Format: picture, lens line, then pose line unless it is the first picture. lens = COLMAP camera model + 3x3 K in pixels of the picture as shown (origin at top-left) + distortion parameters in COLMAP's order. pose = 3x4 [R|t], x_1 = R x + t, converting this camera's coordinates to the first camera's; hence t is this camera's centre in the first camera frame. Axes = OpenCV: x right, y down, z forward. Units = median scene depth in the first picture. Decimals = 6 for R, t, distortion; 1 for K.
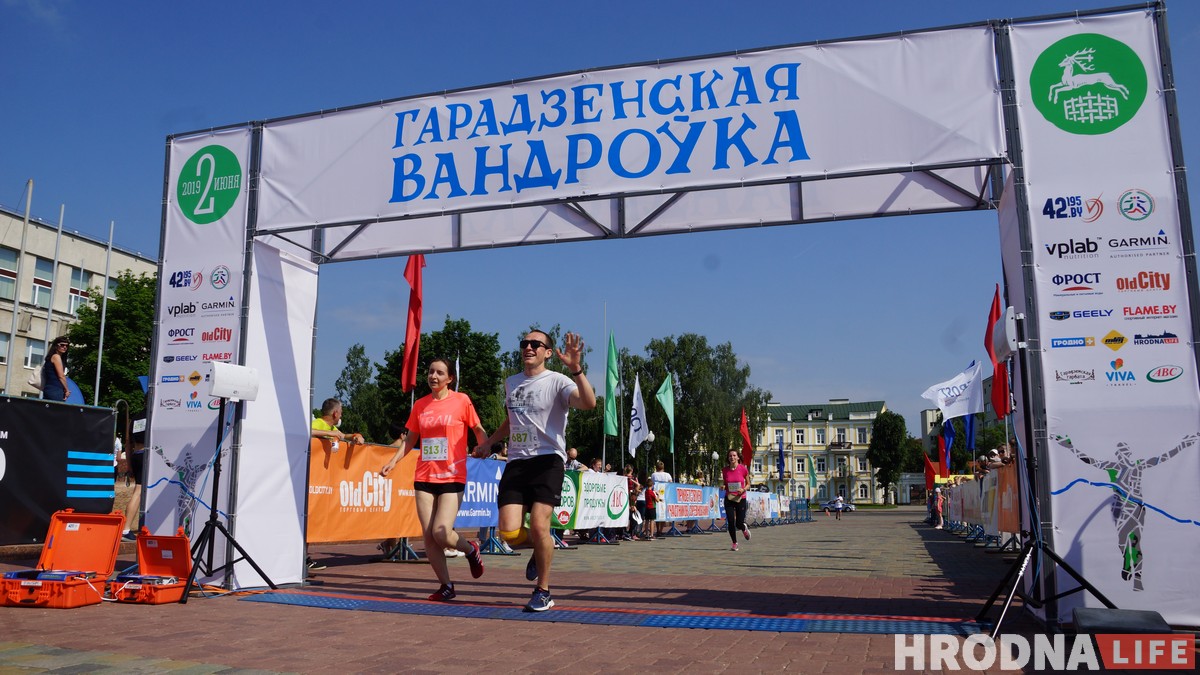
lens RADIAL K [[946.0, 0, 600.0], [0, 946.0, 337.5], [0, 0, 1]] dist [-0.184126, 0.142819]
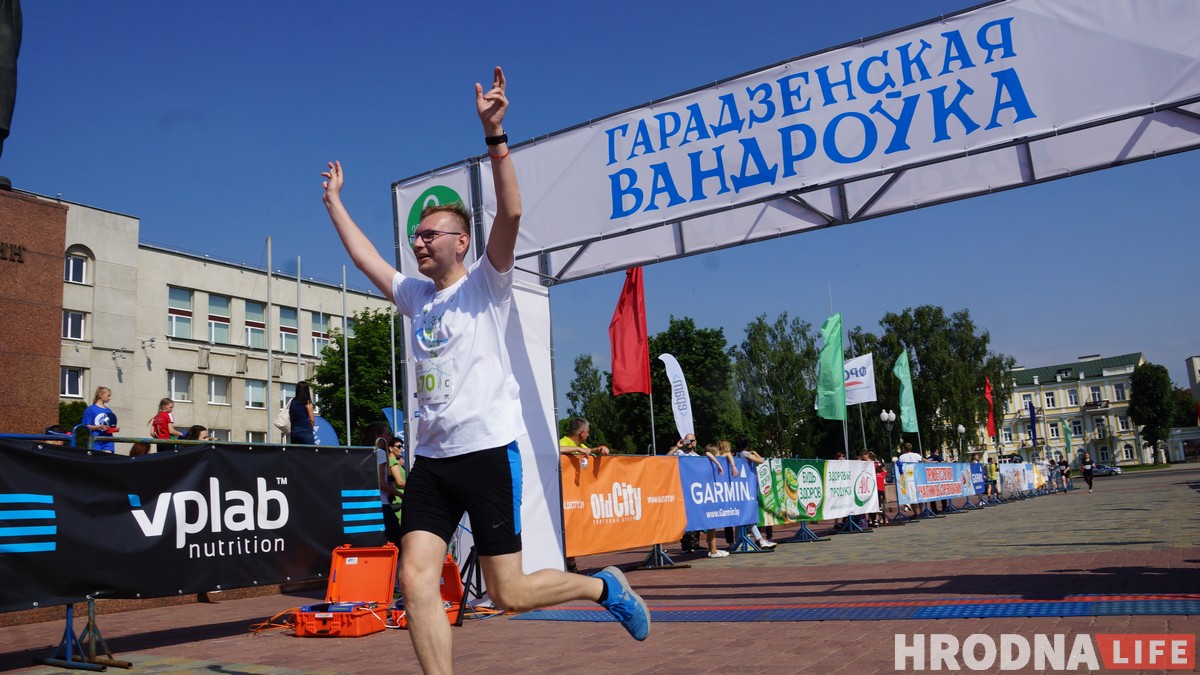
lens RADIAL K [[954.8, 0, 607.1], [0, 954.8, 332.8], [0, 0, 1]] dist [-0.183162, 0.154763]
pose [[0.967676, -0.113581, -0.225172, -0.010537], [0.113923, 0.993423, -0.011519, -0.010702], [0.225000, -0.014505, 0.974251, -0.010295]]
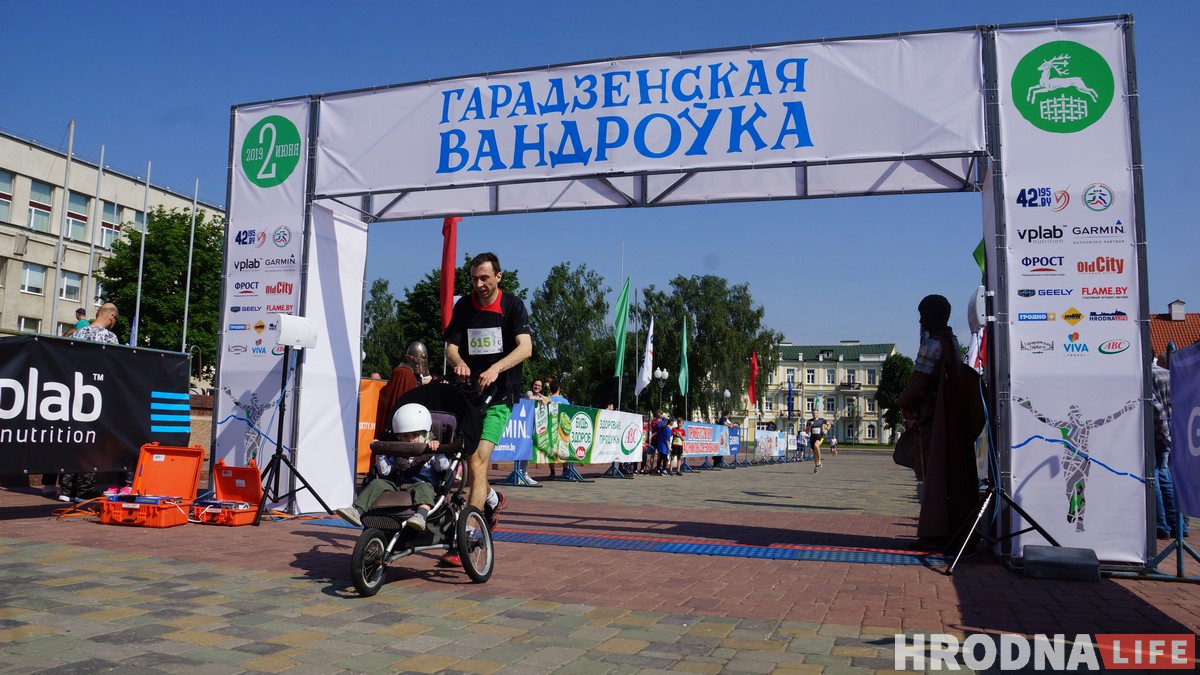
lens RADIAL K [[937.4, 0, 600.0], [0, 937.4, 337.5], [0, 0, 1]] dist [-0.190003, 0.134134]
pose [[0.999690, 0.019139, -0.015908, -0.009122], [-0.017989, 0.997414, 0.069576, -0.029835], [0.017198, -0.069269, 0.997450, -0.114844]]
